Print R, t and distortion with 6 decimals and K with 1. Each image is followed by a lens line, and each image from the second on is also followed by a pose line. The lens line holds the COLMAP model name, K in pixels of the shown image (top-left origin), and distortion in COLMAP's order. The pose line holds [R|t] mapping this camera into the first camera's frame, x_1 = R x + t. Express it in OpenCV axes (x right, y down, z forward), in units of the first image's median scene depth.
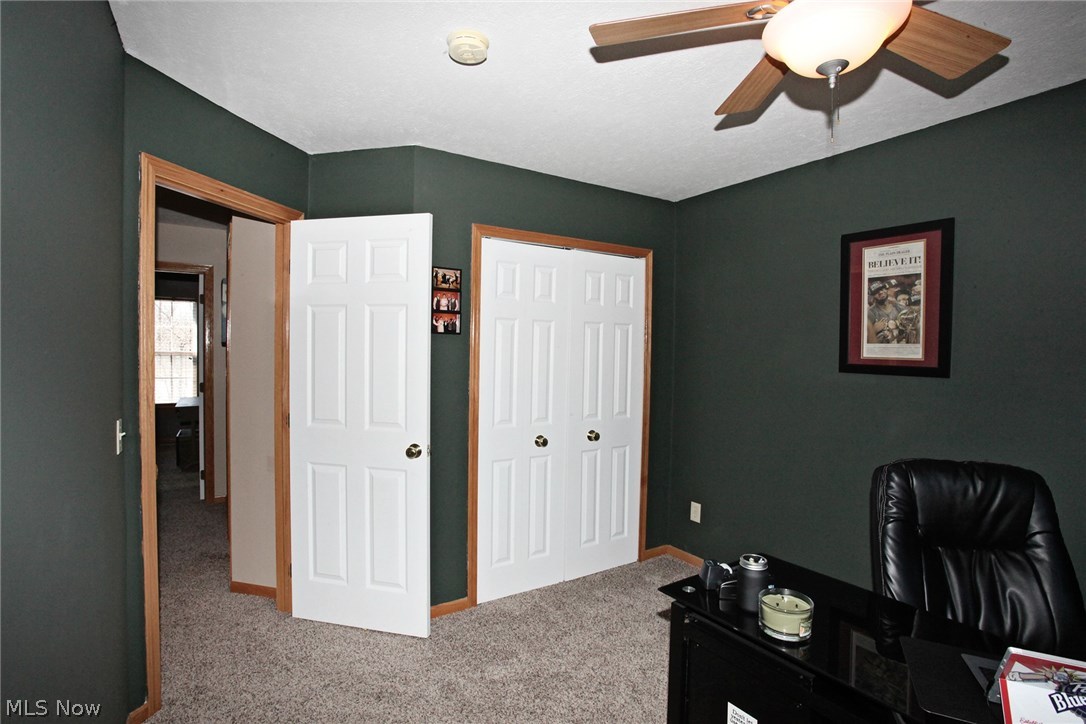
lens RADIAL K [[532.2, 0, 543.0], [0, 532.2, 362.0], [0, 0, 1]] dist [-0.071615, 0.031727]
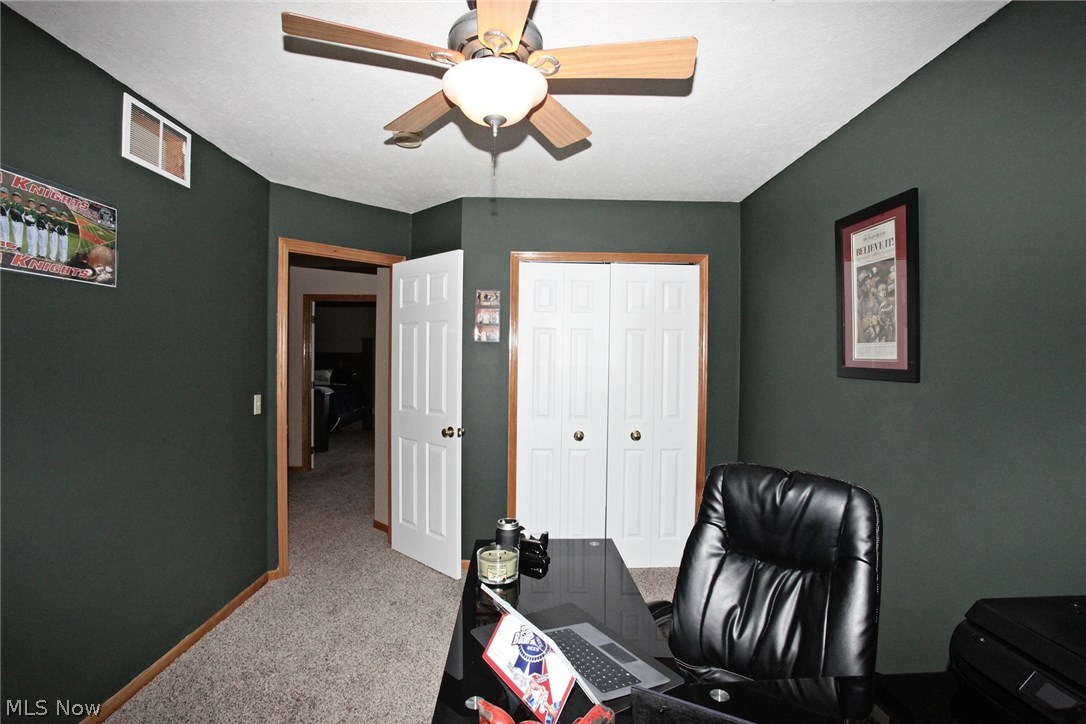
lens RADIAL K [[532.2, 0, 543.0], [0, 532.2, 362.0], [0, 0, 1]] dist [-0.071615, 0.031727]
pose [[0.858420, 0.000196, -0.512947, 0.636624], [-0.013269, 0.999674, -0.021824, 0.021893], [0.512775, 0.025540, 0.858143, -0.006841]]
